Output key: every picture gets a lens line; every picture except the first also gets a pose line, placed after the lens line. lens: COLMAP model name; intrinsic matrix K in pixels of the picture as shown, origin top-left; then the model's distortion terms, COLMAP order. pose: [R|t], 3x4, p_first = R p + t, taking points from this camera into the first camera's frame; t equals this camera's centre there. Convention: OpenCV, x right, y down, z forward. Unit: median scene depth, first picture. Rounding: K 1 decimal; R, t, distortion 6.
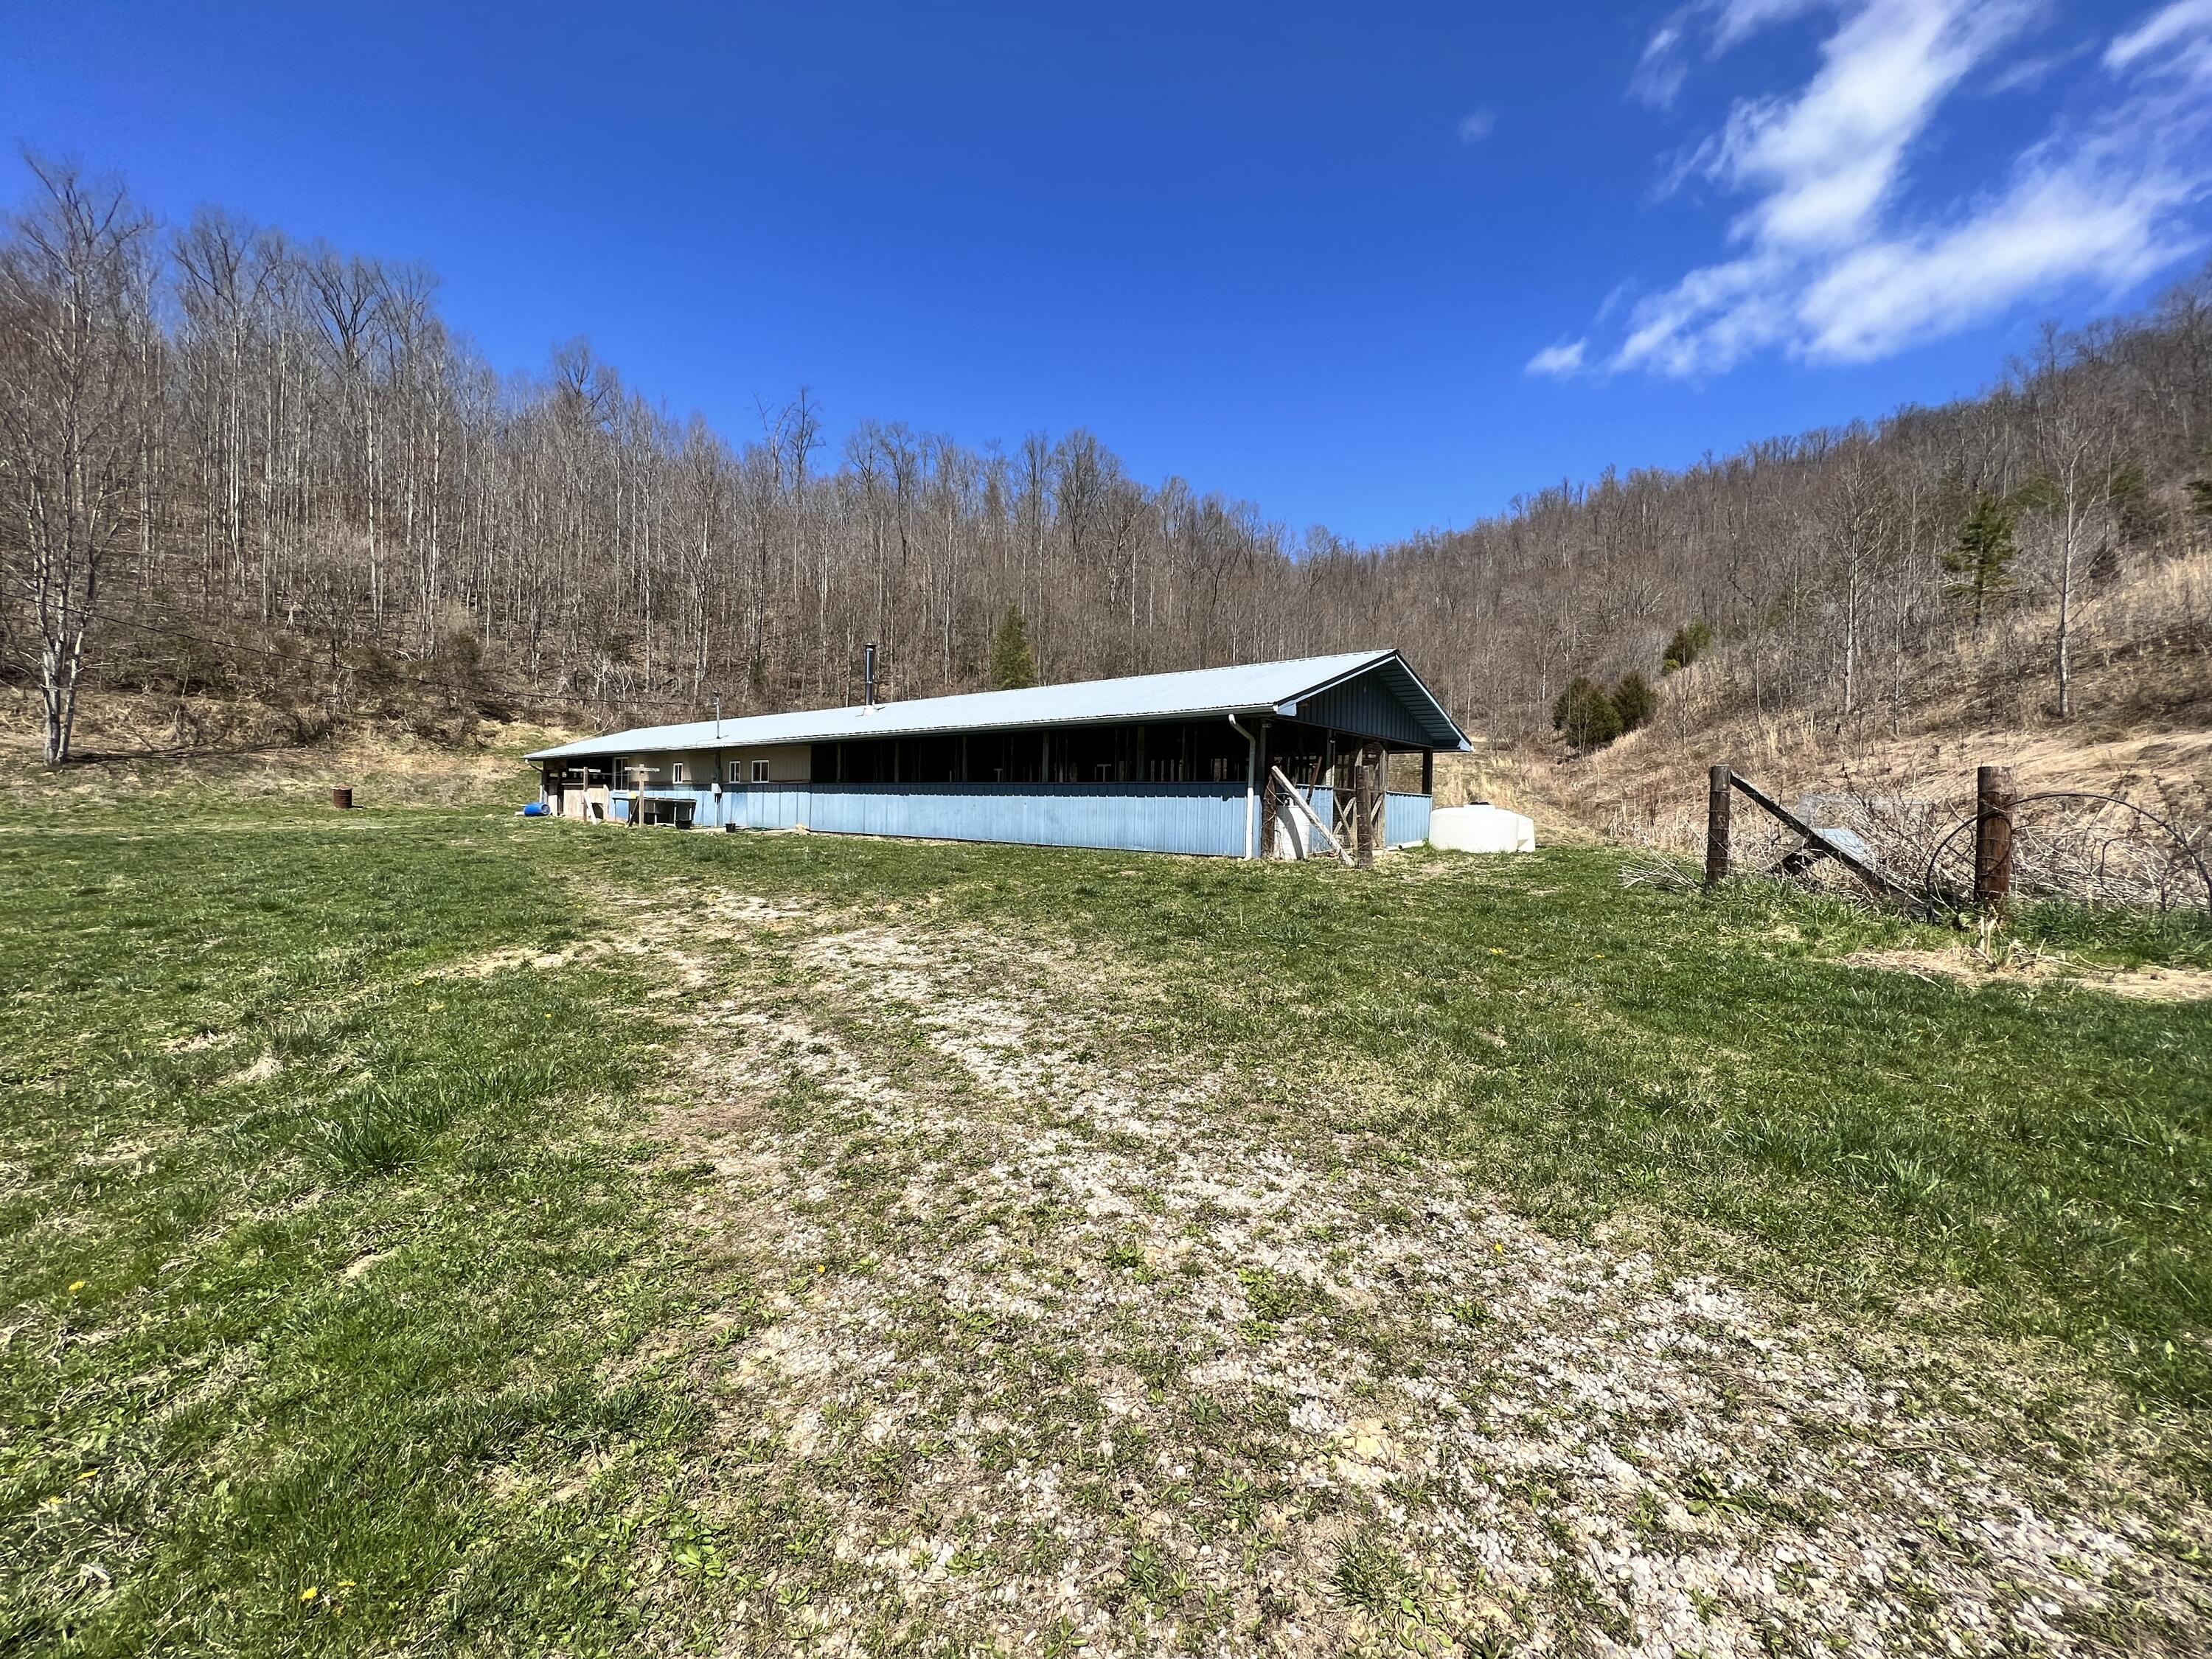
lens RADIAL K [[891.1, 0, 1101.6], [0, 891.1, 826.7], [0, 0, 1]] dist [-0.000941, -0.000185]
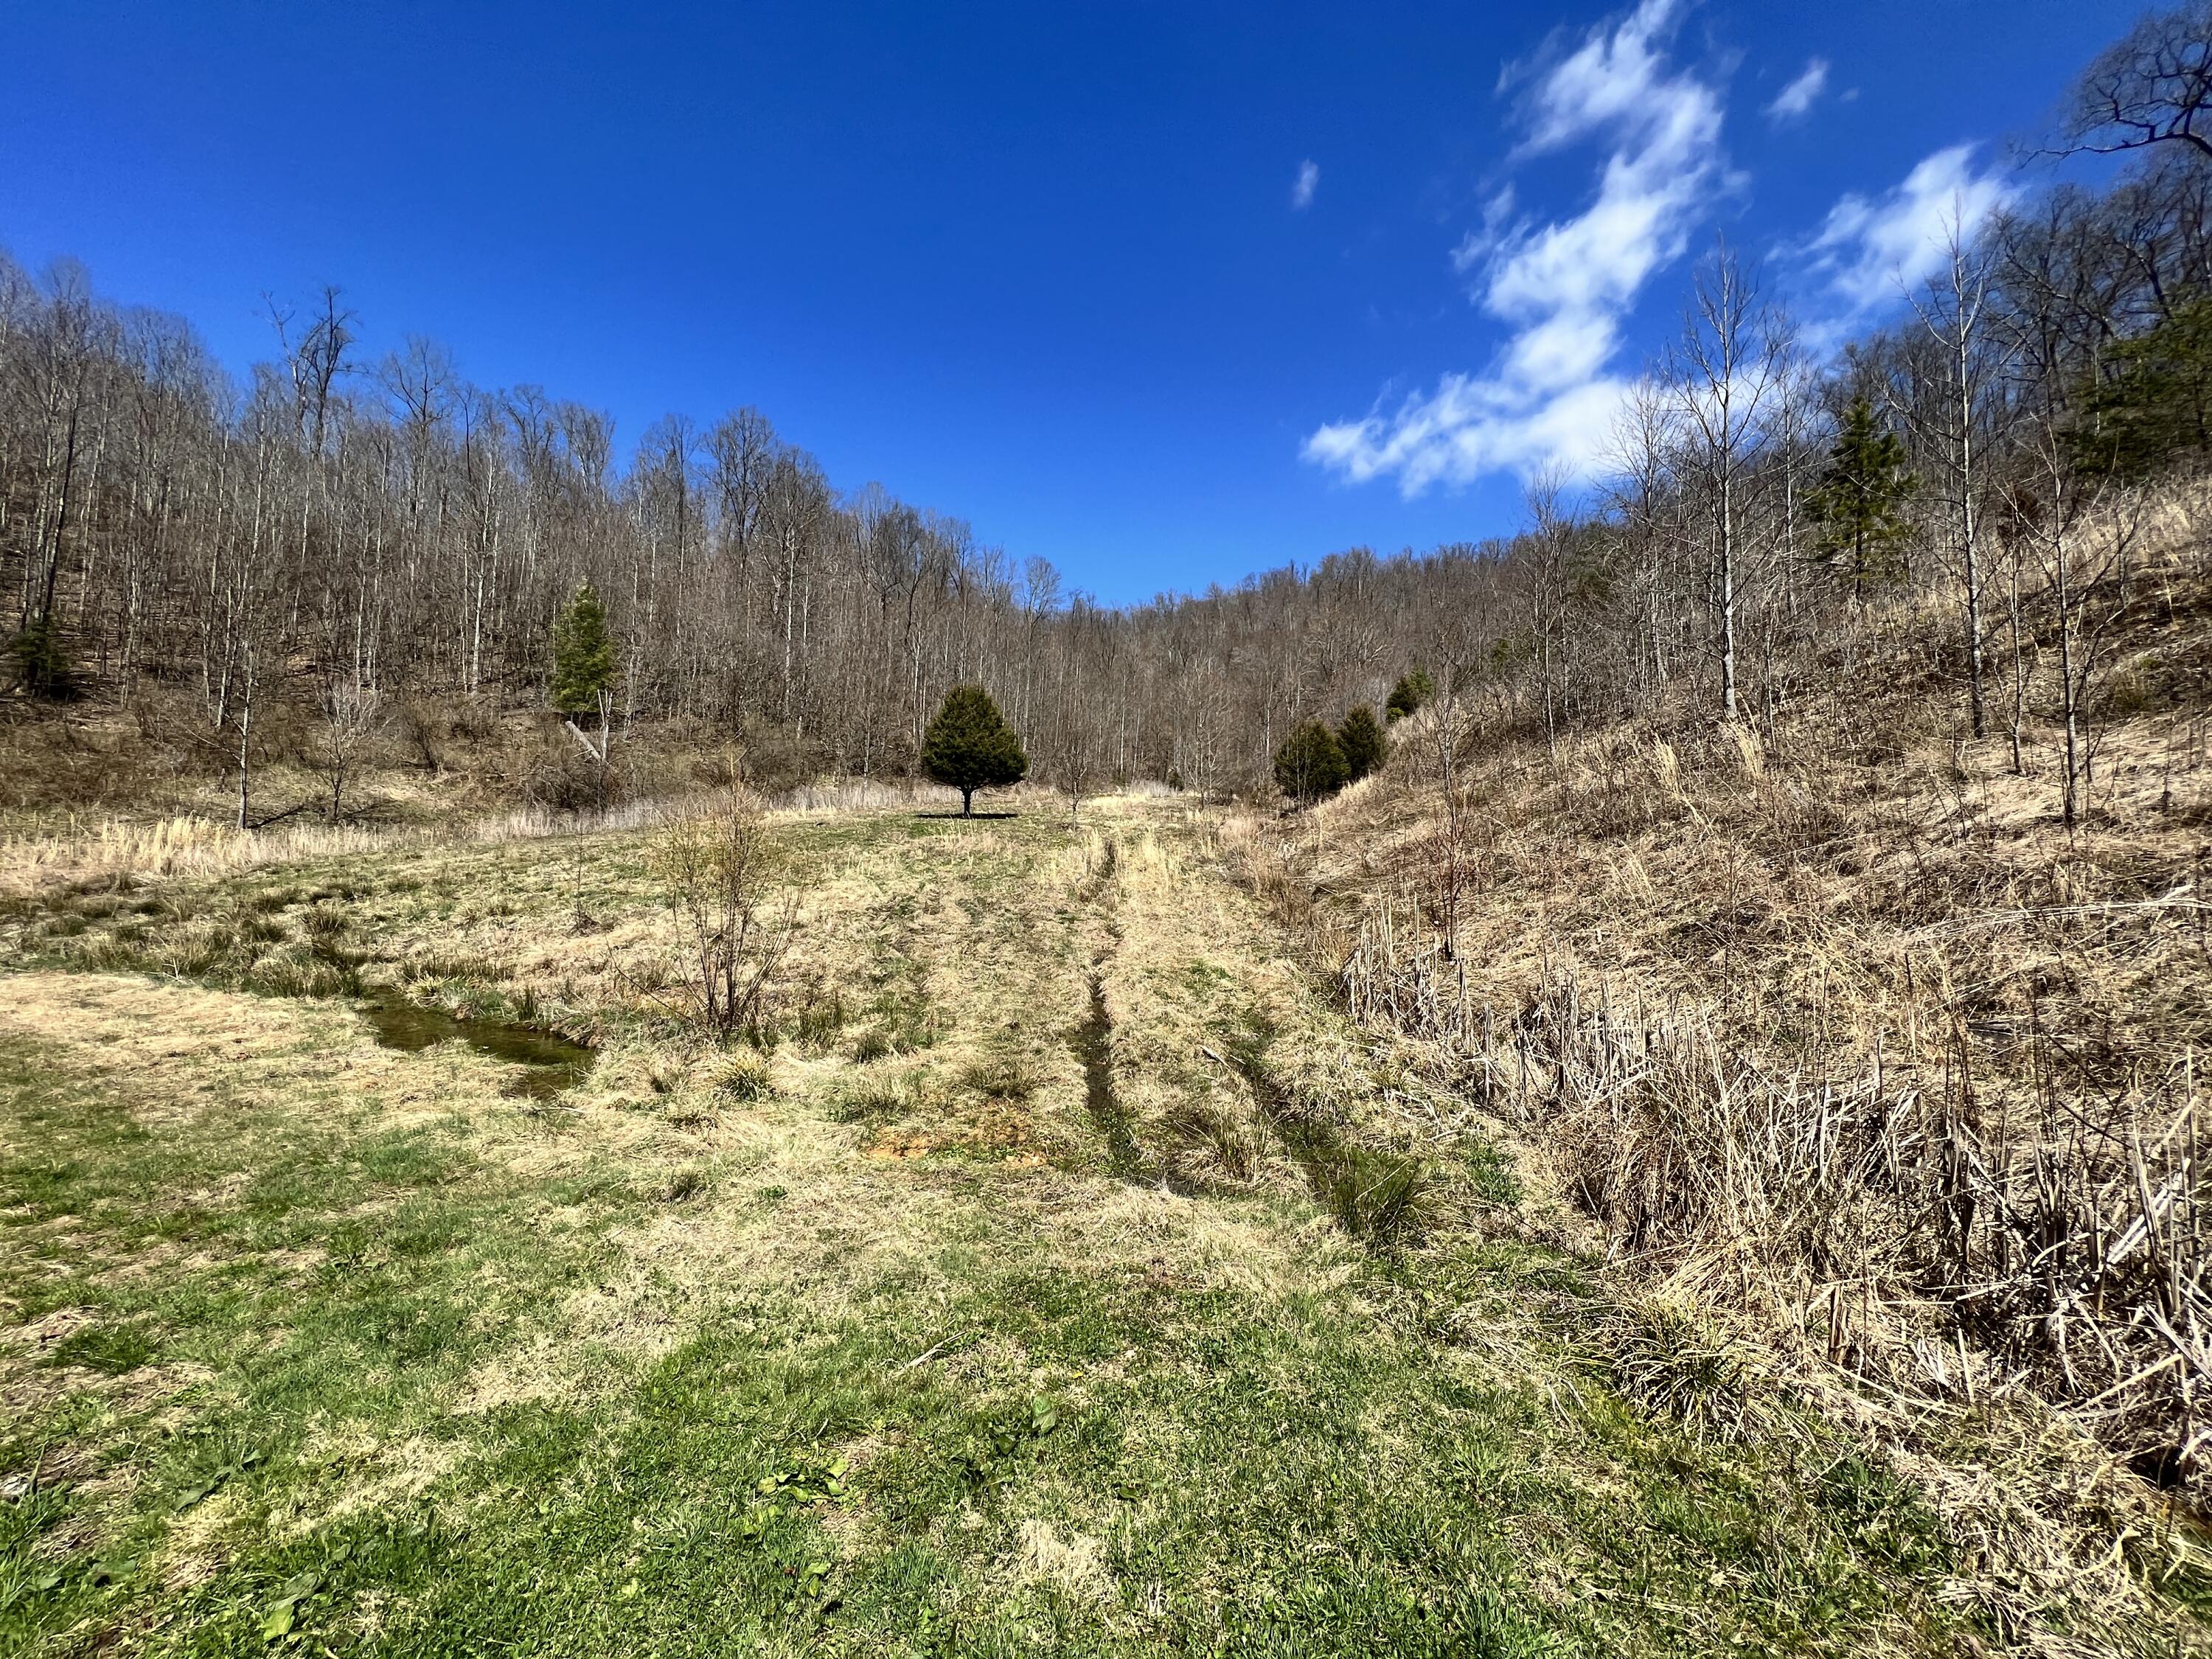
lens RADIAL K [[891.1, 0, 1101.6], [0, 891.1, 826.7], [0, 0, 1]] dist [-0.000941, -0.000185]
pose [[0.965421, 0.017653, 0.260099, 0.137135], [-0.000136, 0.997739, -0.067210, -0.011329], [-0.260697, 0.064851, 0.963240, 0.243807]]
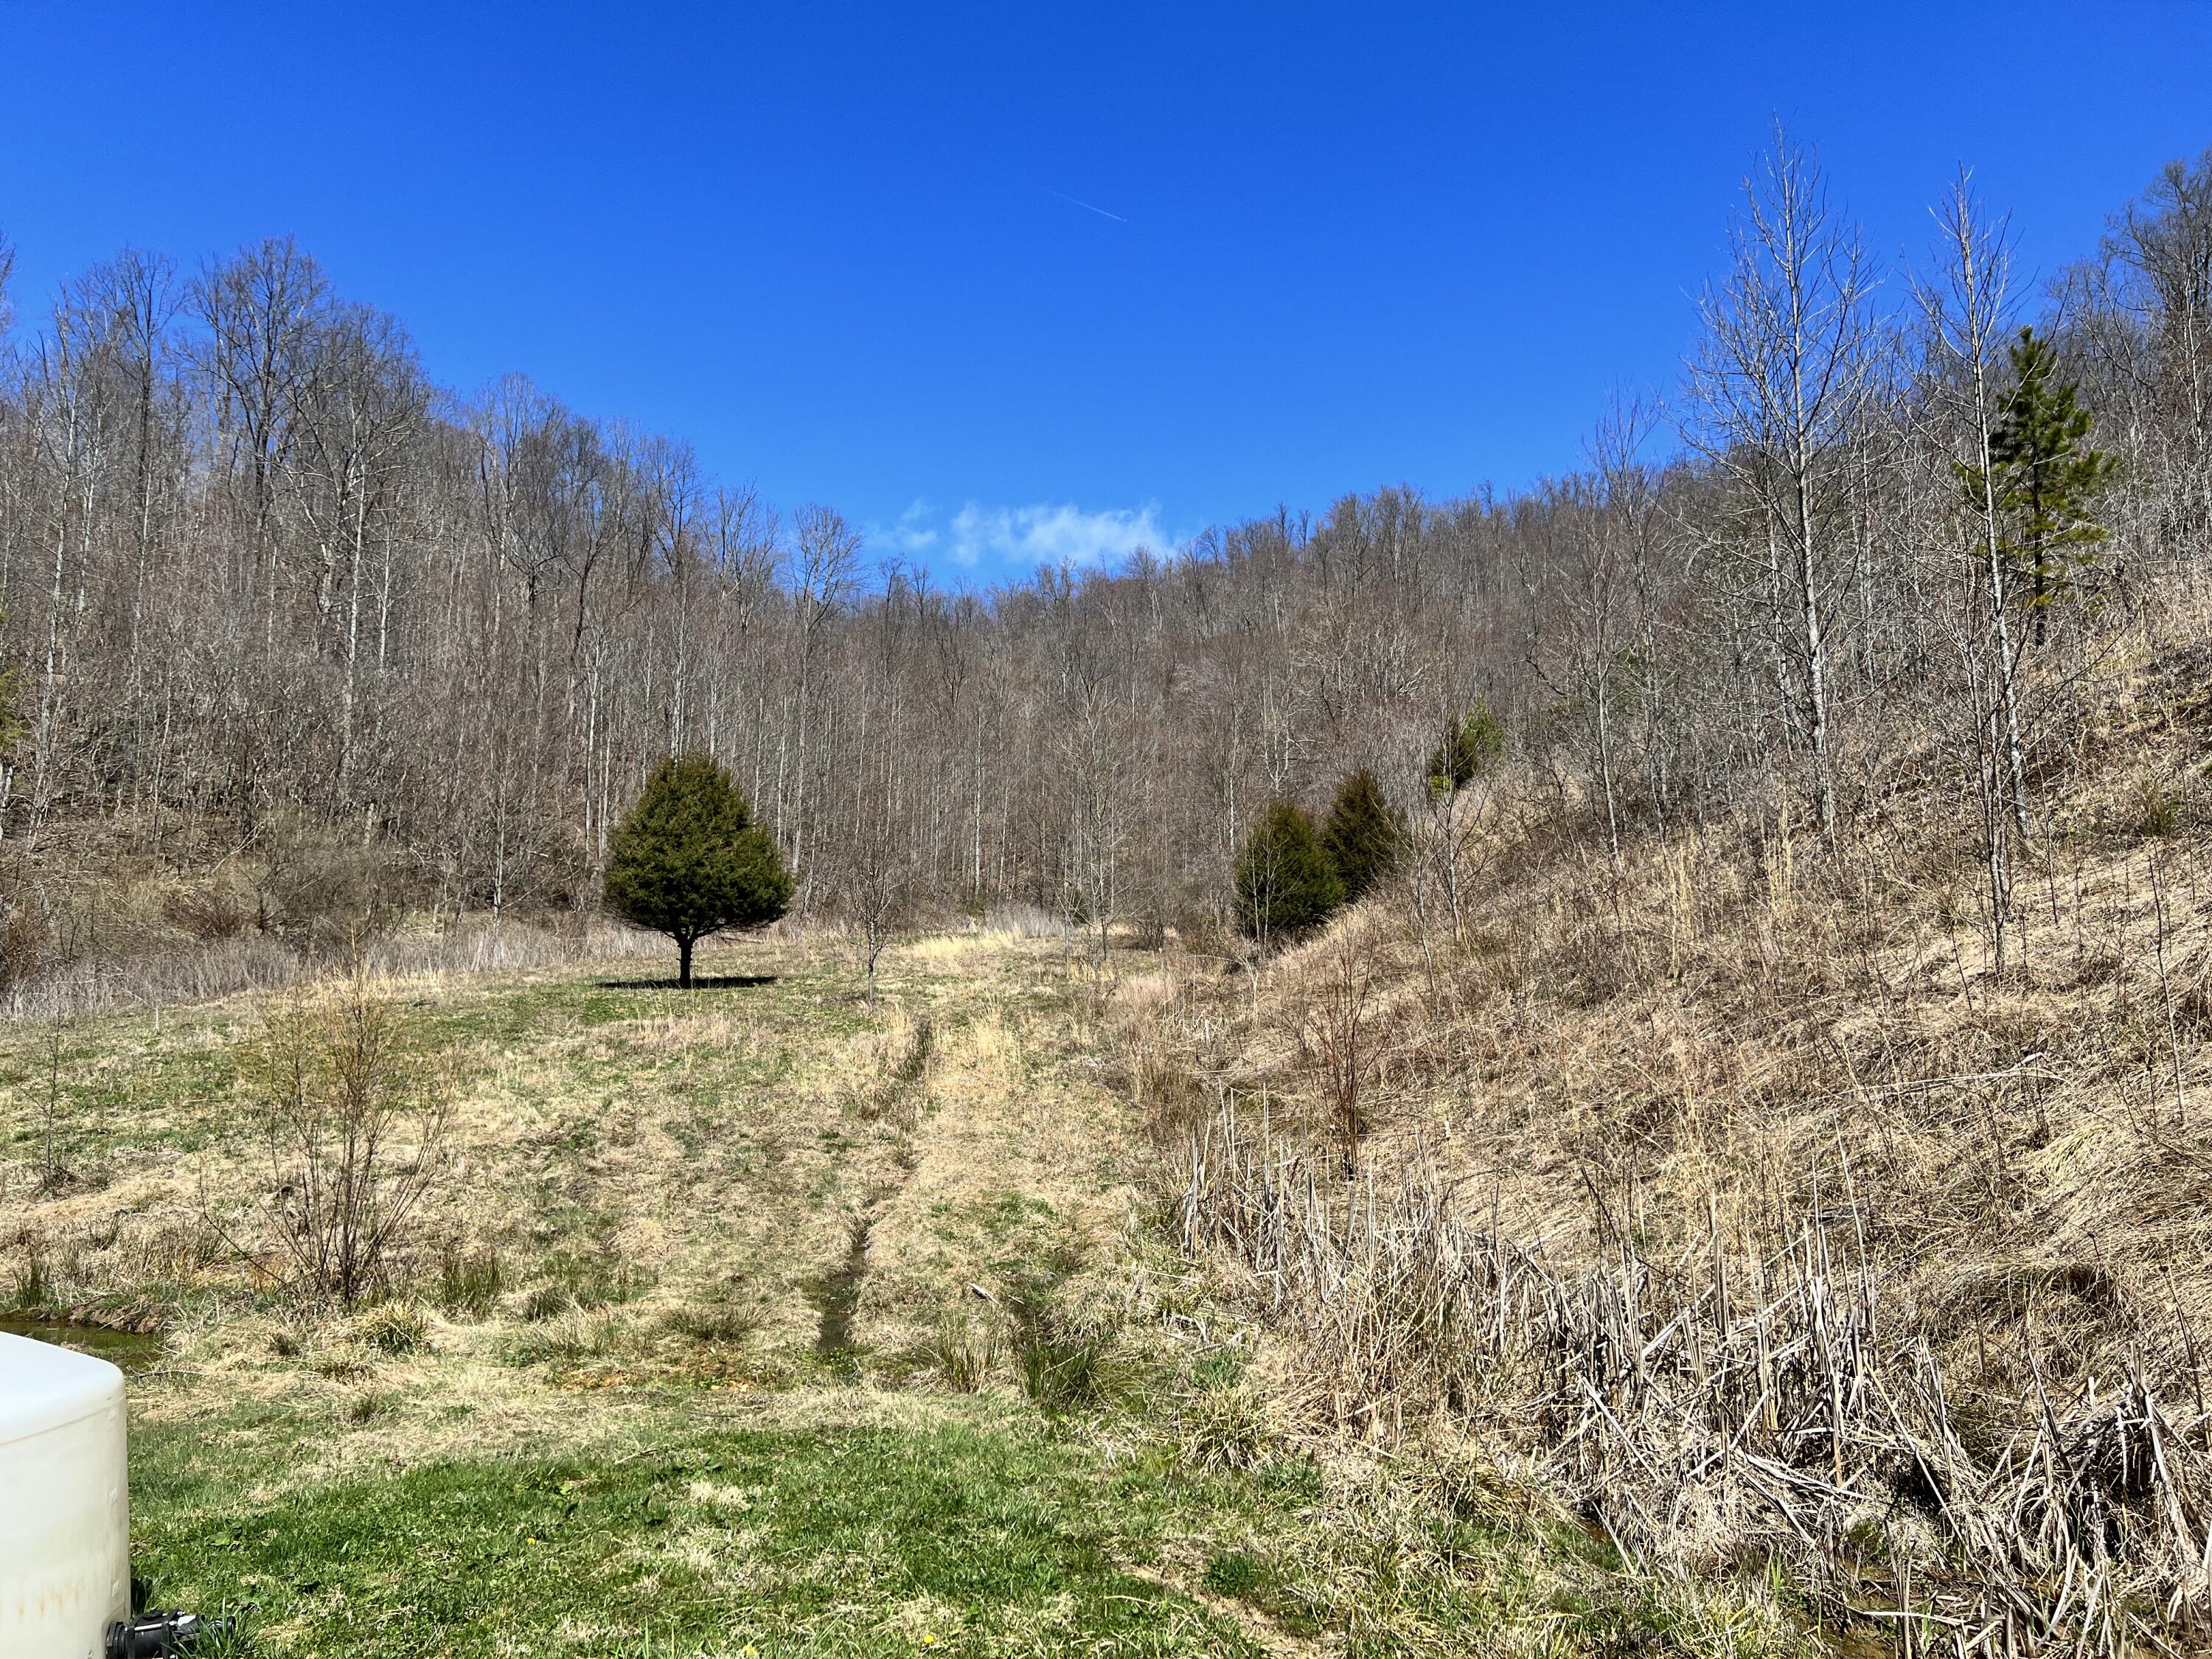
lens RADIAL K [[1666.4, 0, 1106.0], [0, 1666.4, 829.5], [0, 0, 1]] dist [0.092929, -0.099589]
pose [[0.937412, 0.029718, 0.346952, 0.132391], [0.027819, 0.986776, -0.159684, -0.009548], [-0.347110, 0.159342, 0.924189, 0.191710]]
